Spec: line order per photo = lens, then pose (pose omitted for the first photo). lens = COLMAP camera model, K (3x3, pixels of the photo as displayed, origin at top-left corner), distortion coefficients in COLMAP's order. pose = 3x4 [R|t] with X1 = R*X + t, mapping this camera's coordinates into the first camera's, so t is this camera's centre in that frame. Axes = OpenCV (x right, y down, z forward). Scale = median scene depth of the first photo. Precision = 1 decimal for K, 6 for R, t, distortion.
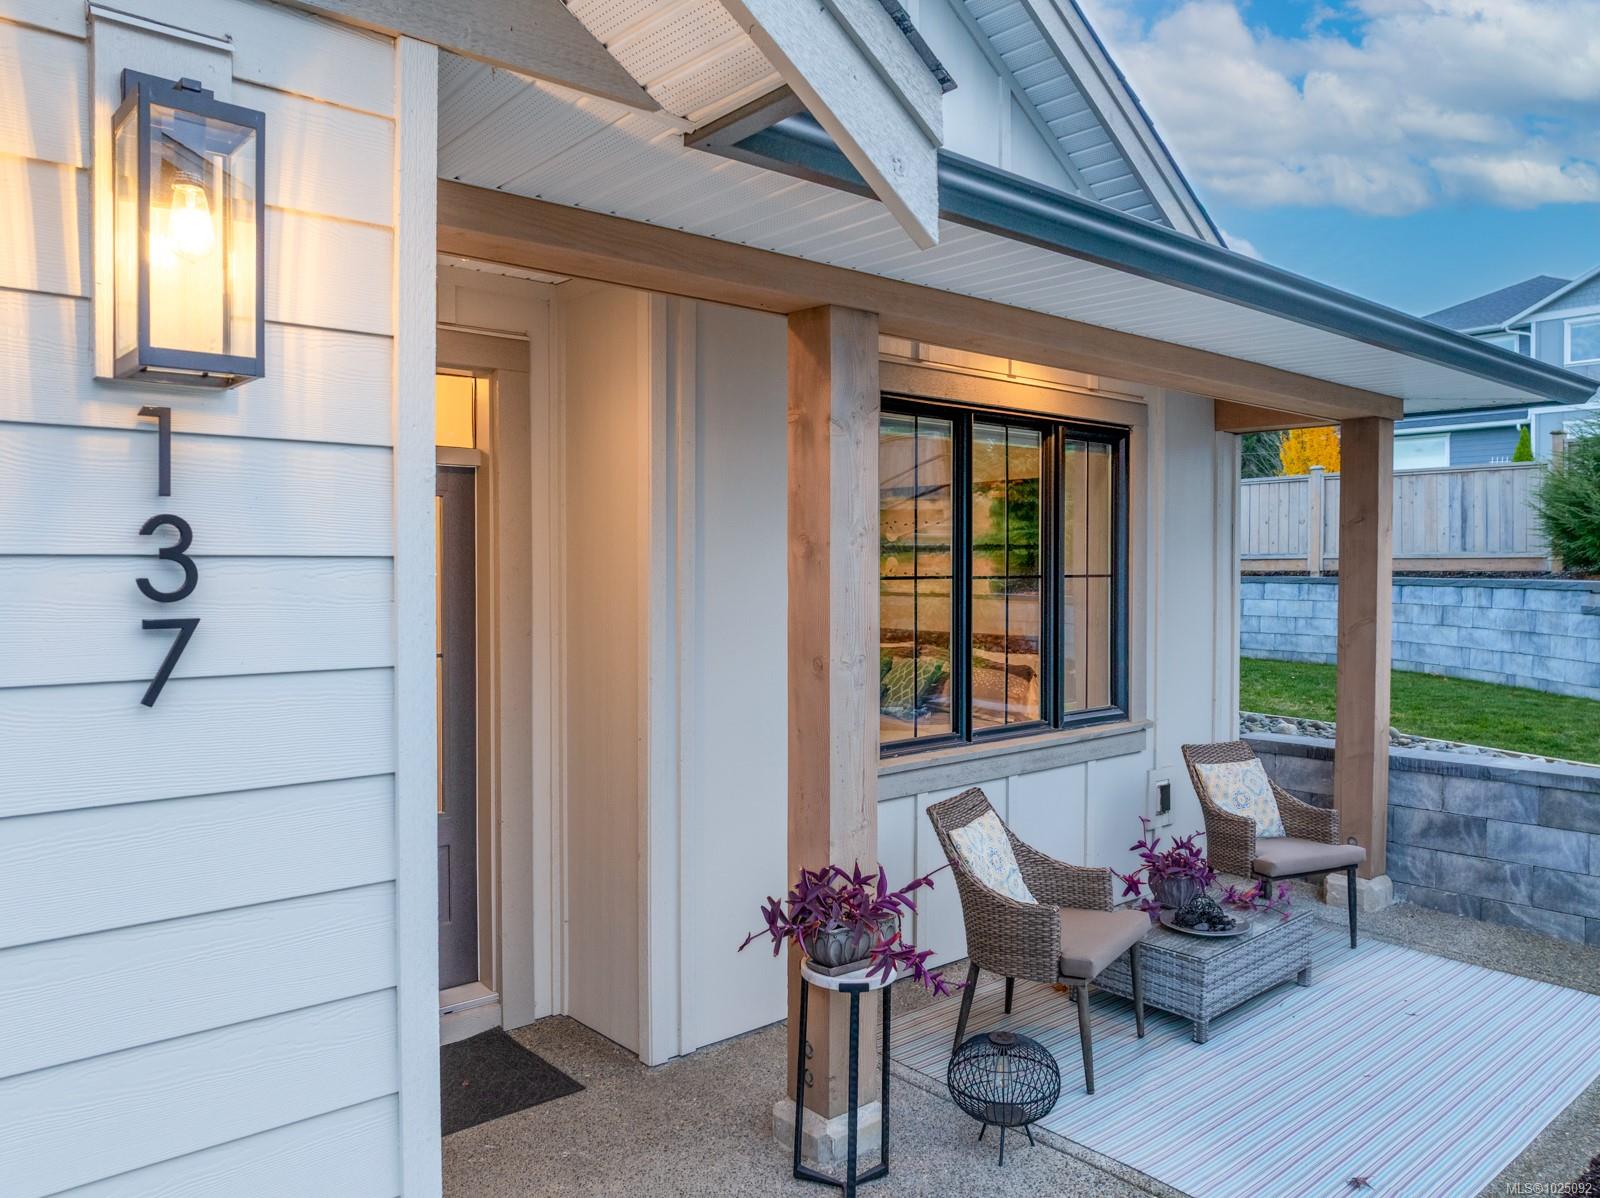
lens RADIAL K [[1140.6, 0, 800.2], [0, 1140.6, 588.7], [0, 0, 1]] dist [-0.008038, -0.066966]
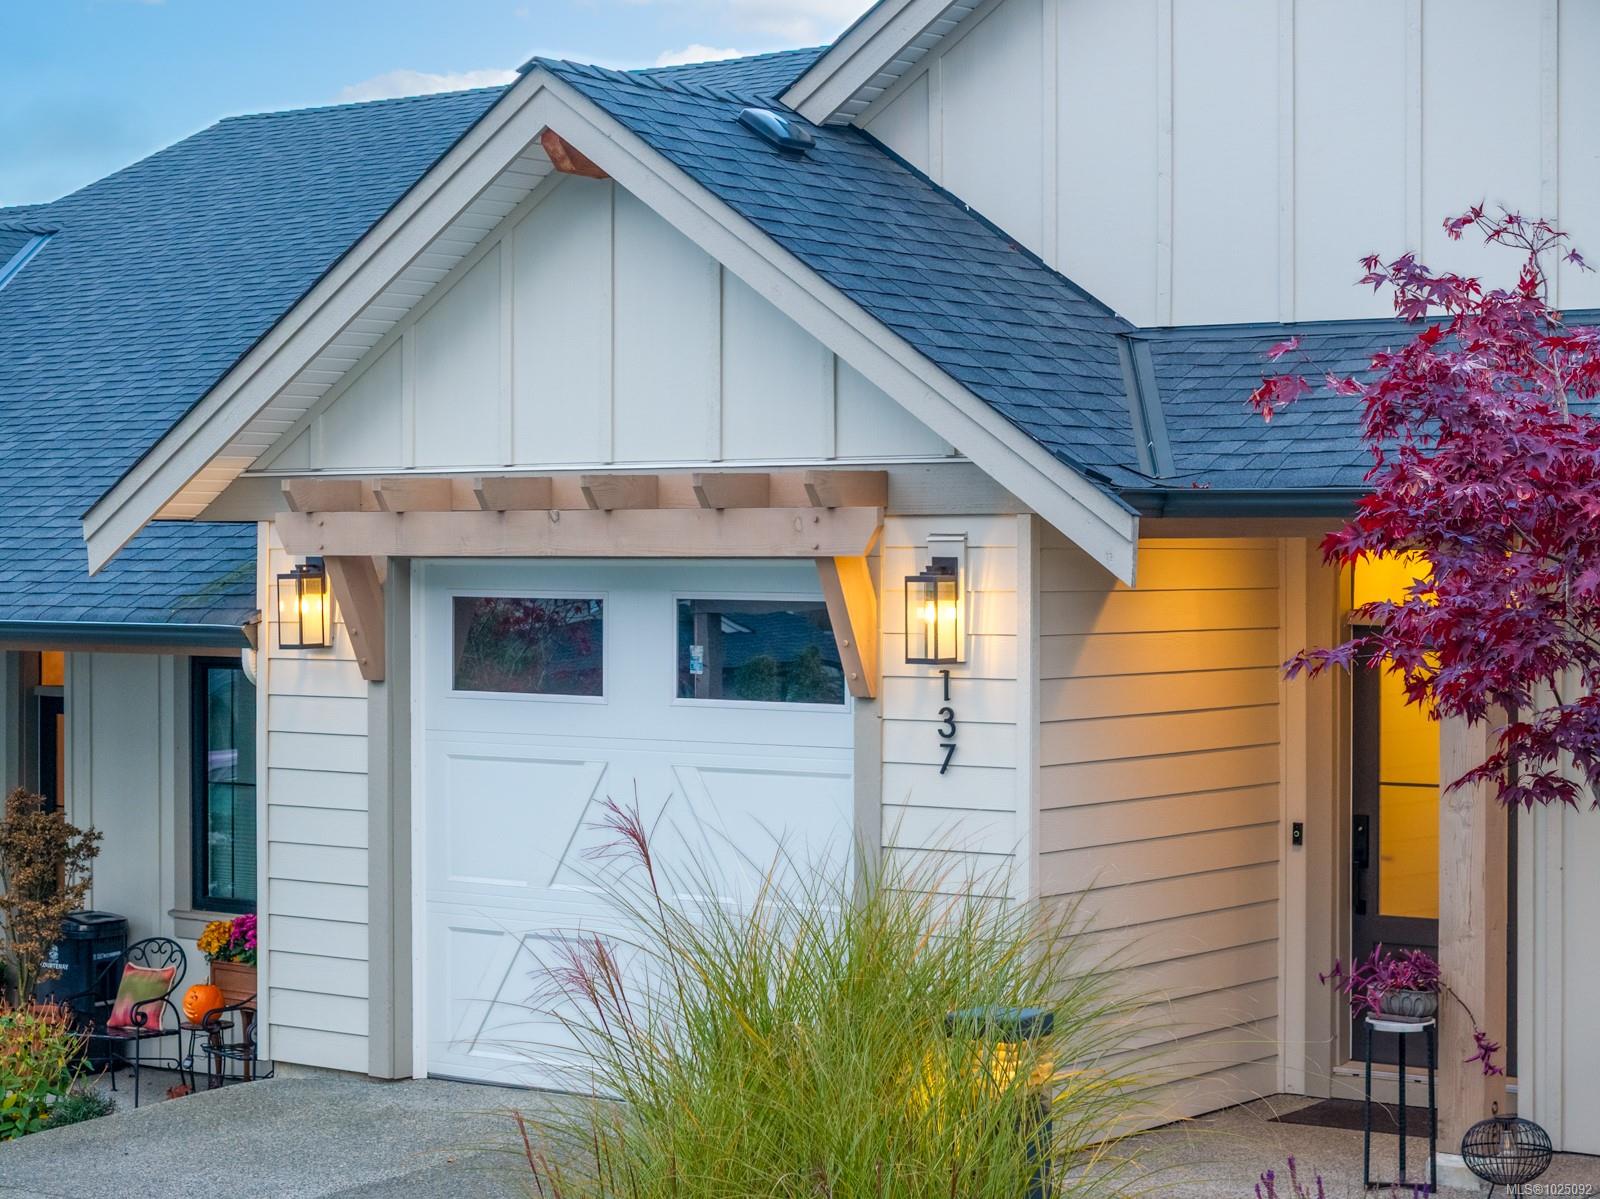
lens RADIAL K [[3290.0, 0, 848.5], [0, 3290.0, 599.5], [0, 0, 1]] dist [-0.103874, 0.438205]
pose [[0.227048, 0.015614, -0.973758, 2.158735], [-0.017717, 0.999772, 0.011900, -0.124885], [0.973722, 0.014550, 0.227273, -0.325824]]
